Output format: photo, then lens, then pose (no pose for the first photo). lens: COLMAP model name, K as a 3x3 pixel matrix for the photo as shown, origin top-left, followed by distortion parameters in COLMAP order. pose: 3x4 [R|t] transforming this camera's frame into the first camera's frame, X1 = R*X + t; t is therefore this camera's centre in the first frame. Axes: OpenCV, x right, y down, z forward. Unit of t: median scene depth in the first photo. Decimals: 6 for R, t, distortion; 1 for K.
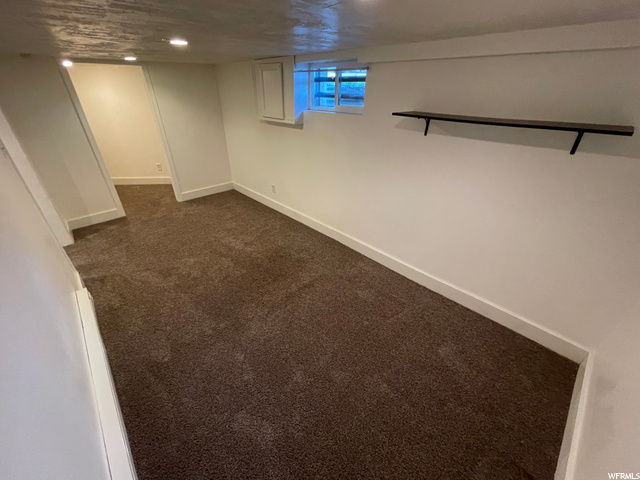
lens RADIAL K [[259.3, 0, 312.0], [0, 259.3, 239.6], [0, 0, 1]] dist [-0.015712, -0.000049]
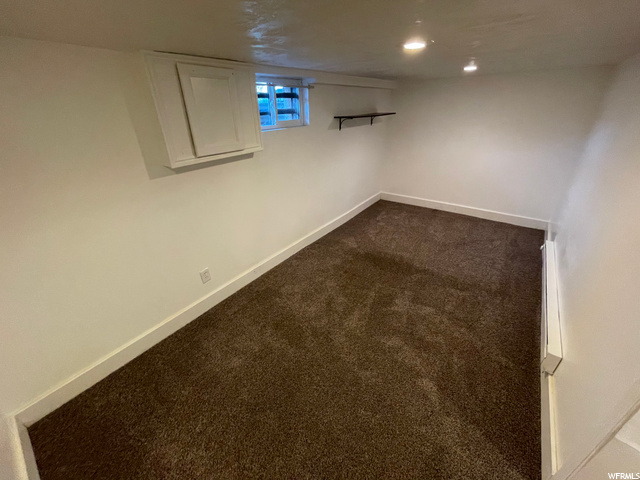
lens RADIAL K [[259.3, 0, 312.0], [0, 259.3, 239.6], [0, 0, 1]] dist [-0.015712, -0.000049]
pose [[-0.158291, -0.457045, 0.875245, -1.006964], [0.524036, 0.712392, 0.466779, -0.609865], [-0.836857, 0.532547, 0.126743, 1.043066]]
